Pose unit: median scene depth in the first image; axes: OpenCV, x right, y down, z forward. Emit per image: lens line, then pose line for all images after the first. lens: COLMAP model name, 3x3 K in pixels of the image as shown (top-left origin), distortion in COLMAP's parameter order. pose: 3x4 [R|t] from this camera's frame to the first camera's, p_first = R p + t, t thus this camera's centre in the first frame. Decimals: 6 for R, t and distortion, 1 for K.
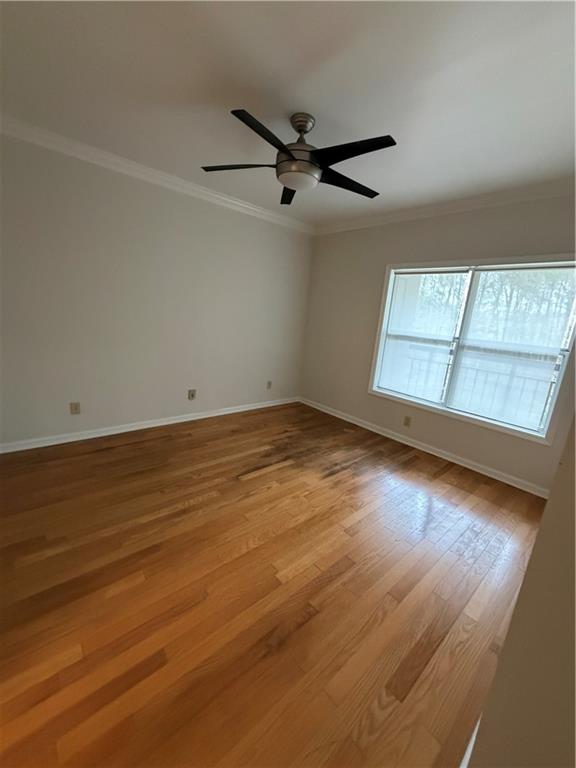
lens RADIAL K [[307.8, 0, 286.2], [0, 307.8, 383.2], [0, 0, 1]] dist [0.002490, 0.001291]
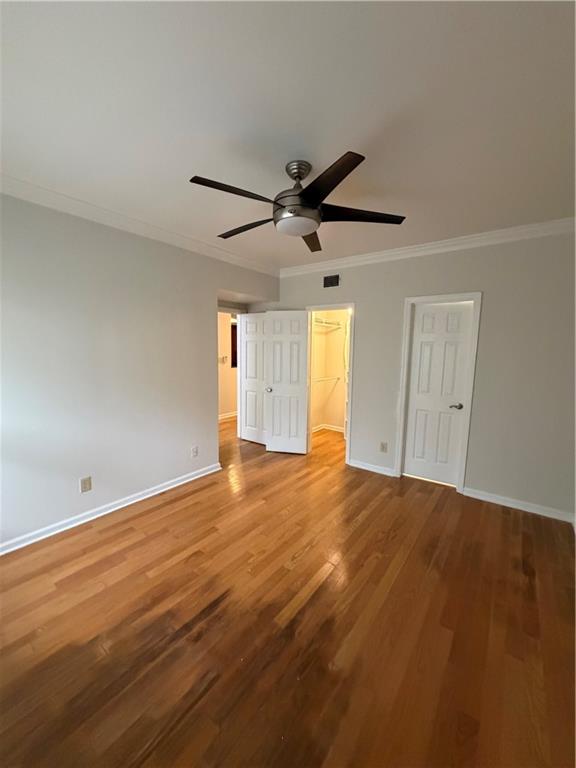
lens RADIAL K [[307.8, 0, 290.5], [0, 307.8, 384.3], [0, 0, 1]] dist [0.002490, 0.001291]
pose [[-0.970342, -0.074115, -0.230094, 0.169796], [-0.145265, 0.939588, 0.309956, -0.353643], [0.193221, 0.334188, -0.922488, 1.450765]]
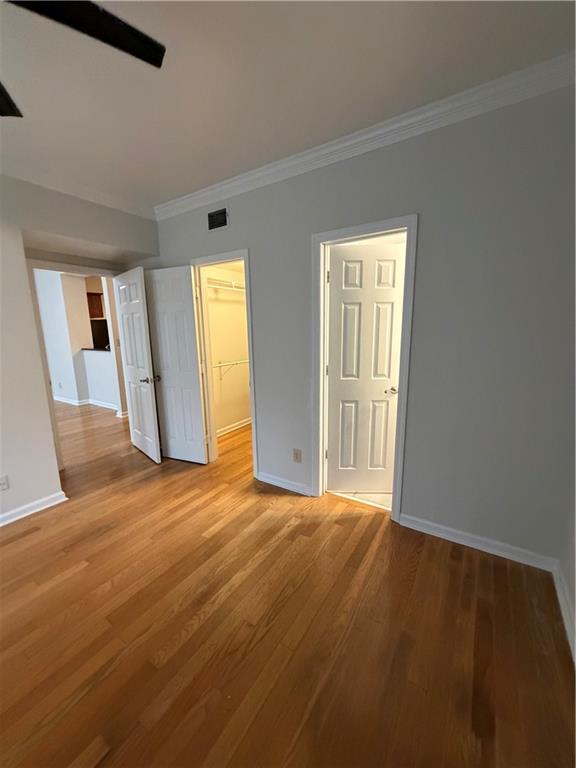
lens RADIAL K [[307.8, 0, 287.7], [0, 307.8, 385.6], [0, 0, 1]] dist [0.002490, 0.001291]
pose [[-0.957152, -0.013354, -0.289277, -0.236122], [-0.123537, 0.922307, 0.366180, -0.288784], [0.261912, 0.386226, -0.884439, 1.144036]]
